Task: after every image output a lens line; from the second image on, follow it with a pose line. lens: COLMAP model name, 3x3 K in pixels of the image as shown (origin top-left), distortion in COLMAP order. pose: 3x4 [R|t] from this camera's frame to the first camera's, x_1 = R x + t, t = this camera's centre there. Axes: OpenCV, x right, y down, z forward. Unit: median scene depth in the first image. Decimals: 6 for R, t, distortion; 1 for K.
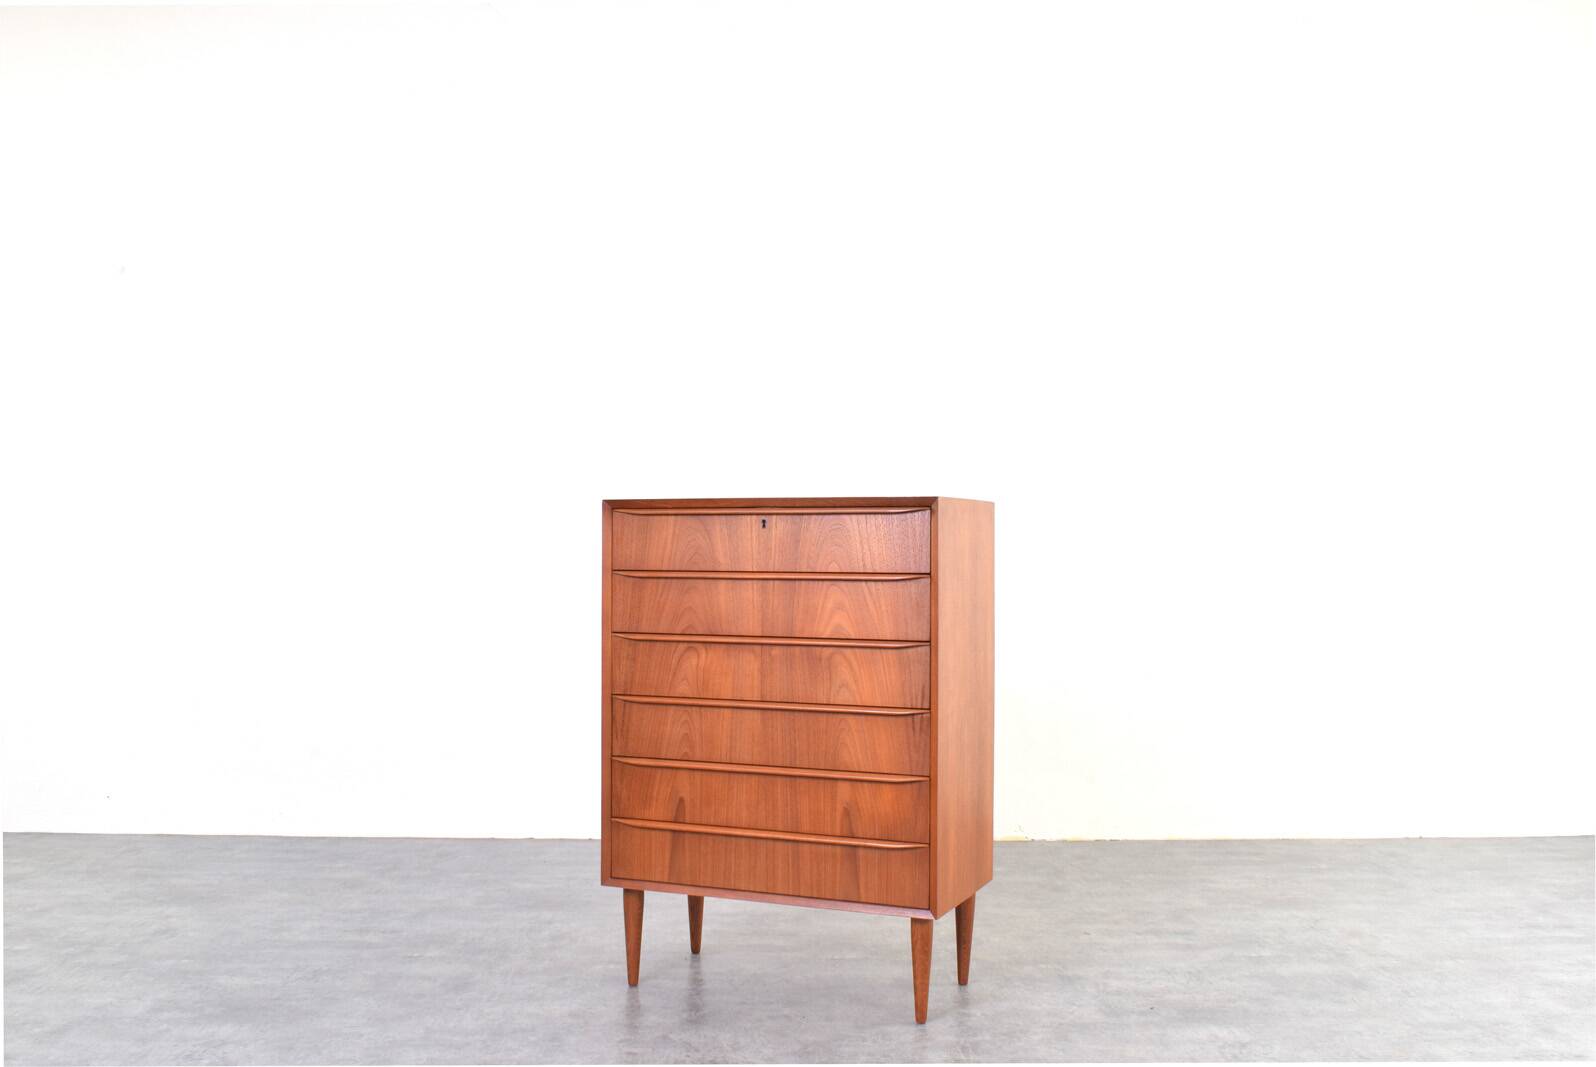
lens RADIAL K [[1671.2, 0, 793.8], [0, 1671.2, 534.6], [0, 0, 1]] dist [-0.057502, 0.000000]
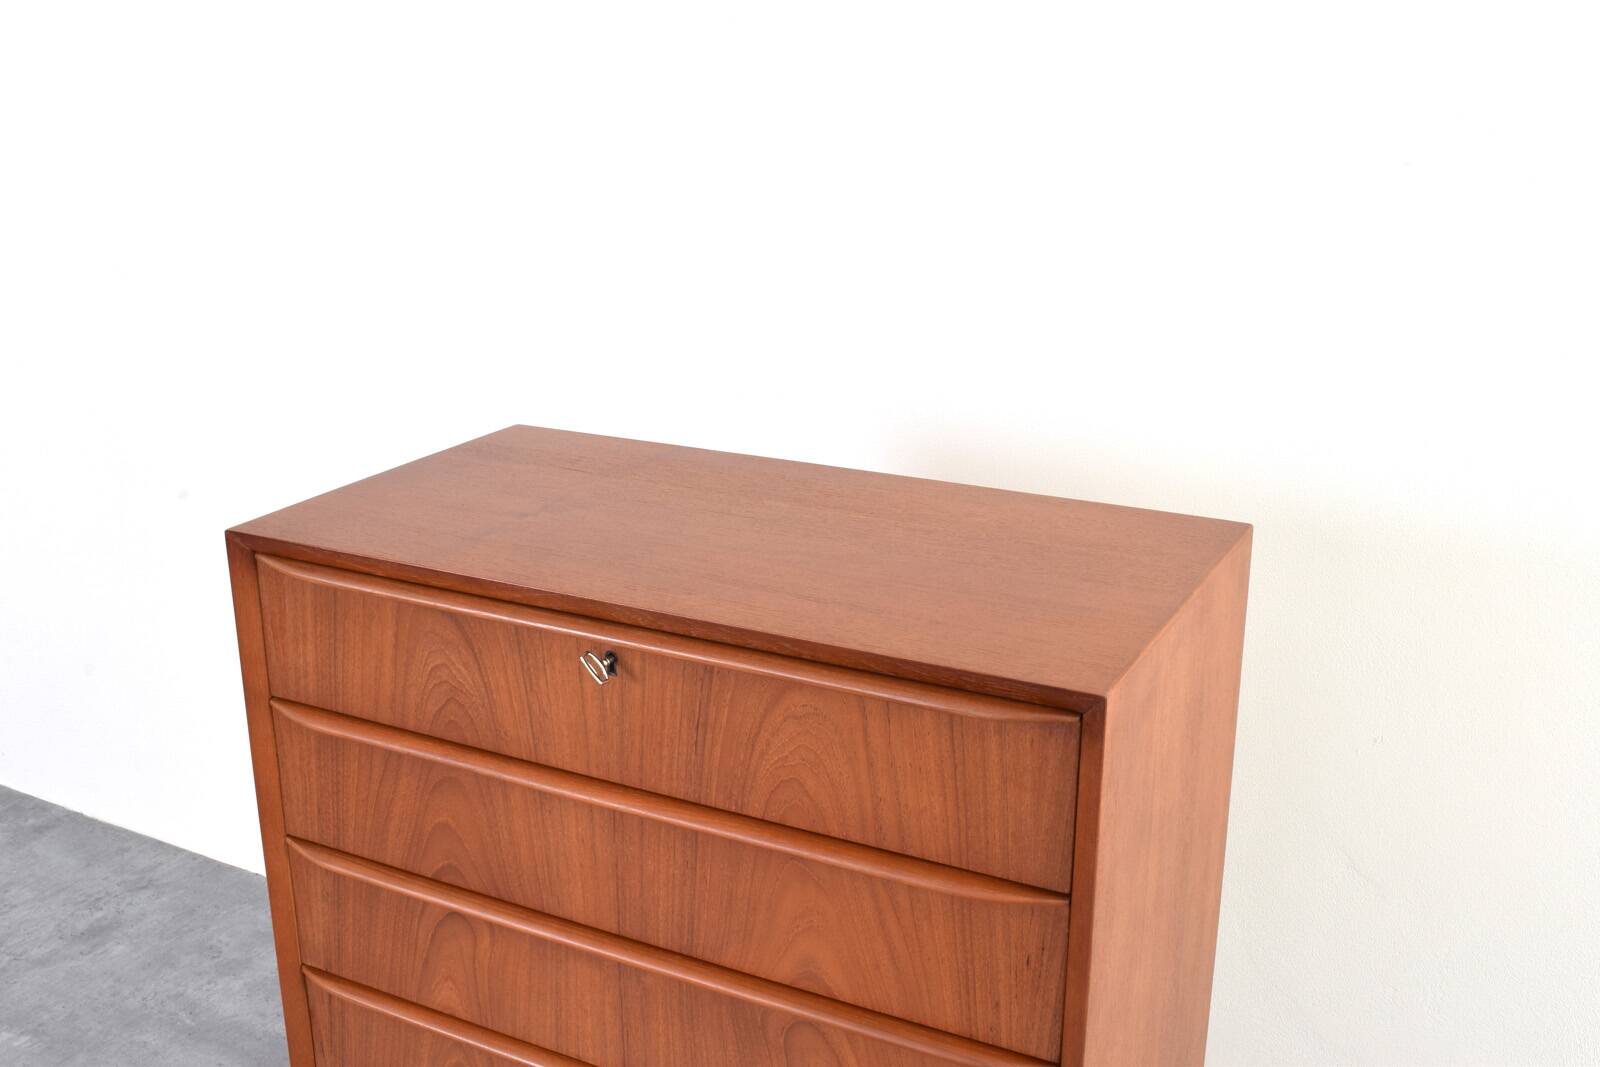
lens RADIAL K [[1675.4, 0, 803.8], [0, 1675.4, 534.1], [0, 0, 1]] dist [-0.057502, 0.000000]
pose [[0.996789, 0.018900, -0.077808, 0.051042], [0.007274, 0.946351, 0.323059, -0.148978], [0.079739, -0.322587, 0.943175, 0.671516]]
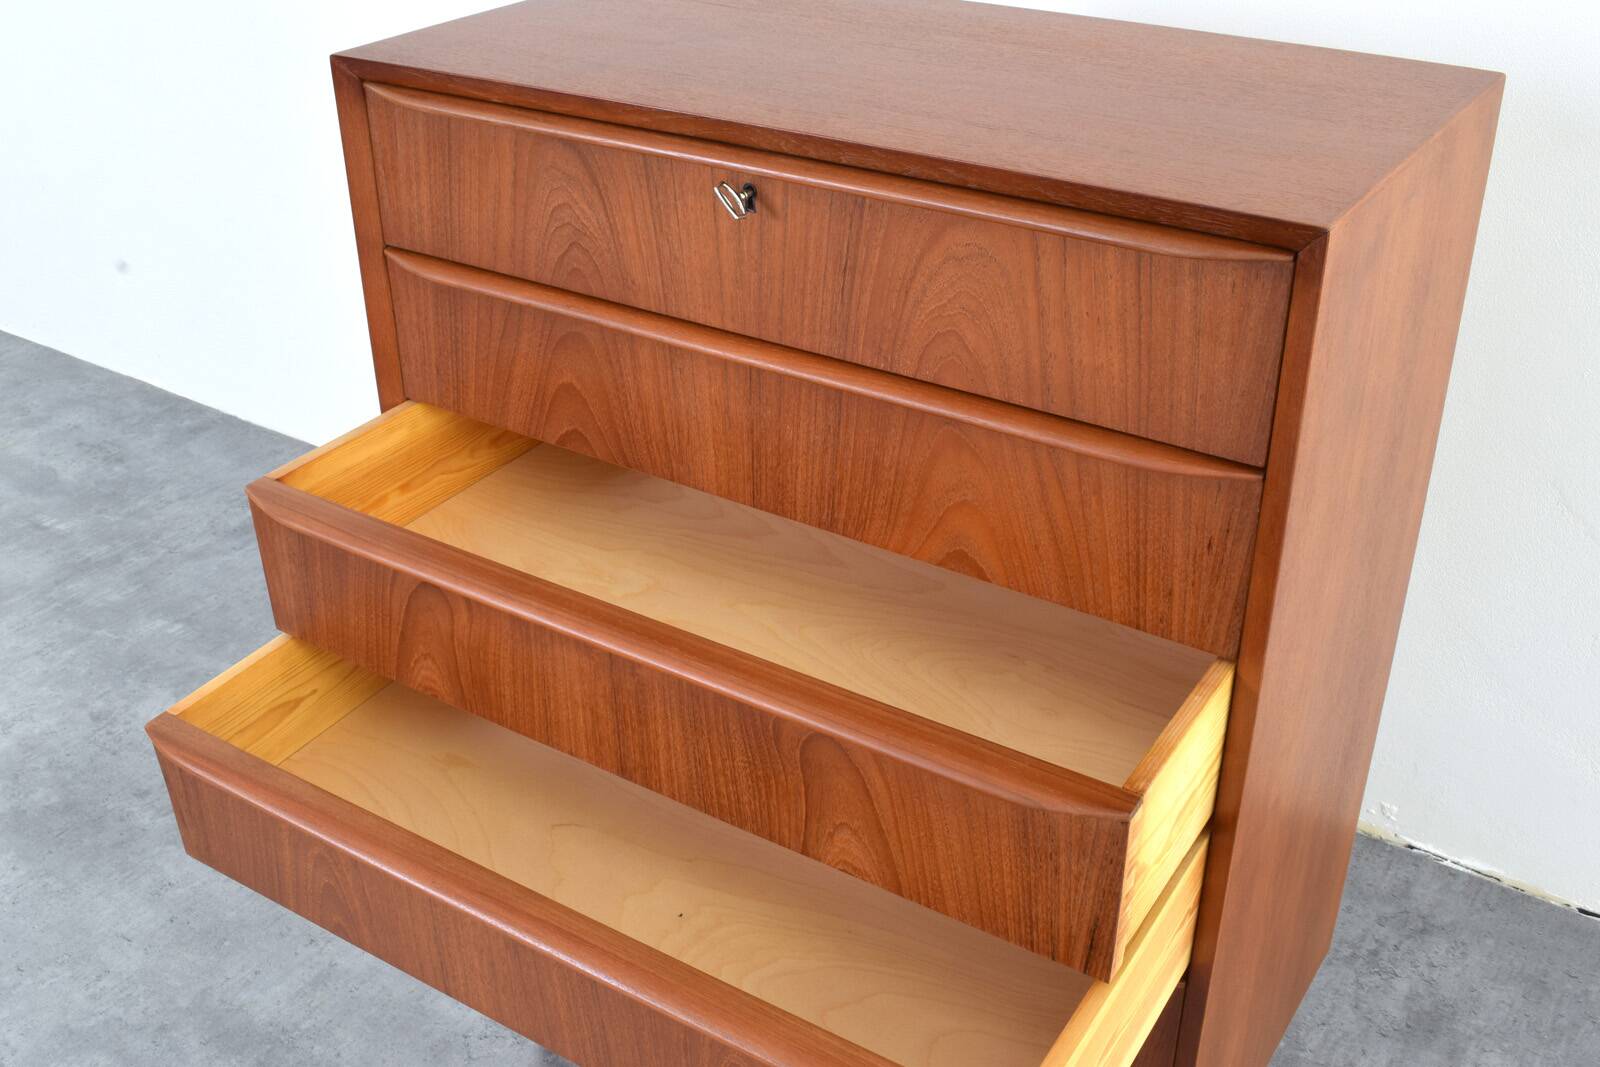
lens RADIAL K [[1675.4, 0, 792.9], [0, 1675.4, 544.9], [0, 0, 1]] dist [-0.057502, 0.000000]
pose [[0.981924, 0.079100, -0.171956, 0.049957], [0.019843, 0.860466, 0.509122, -0.111092], [0.188233, -0.503331, 0.843342, 0.700281]]
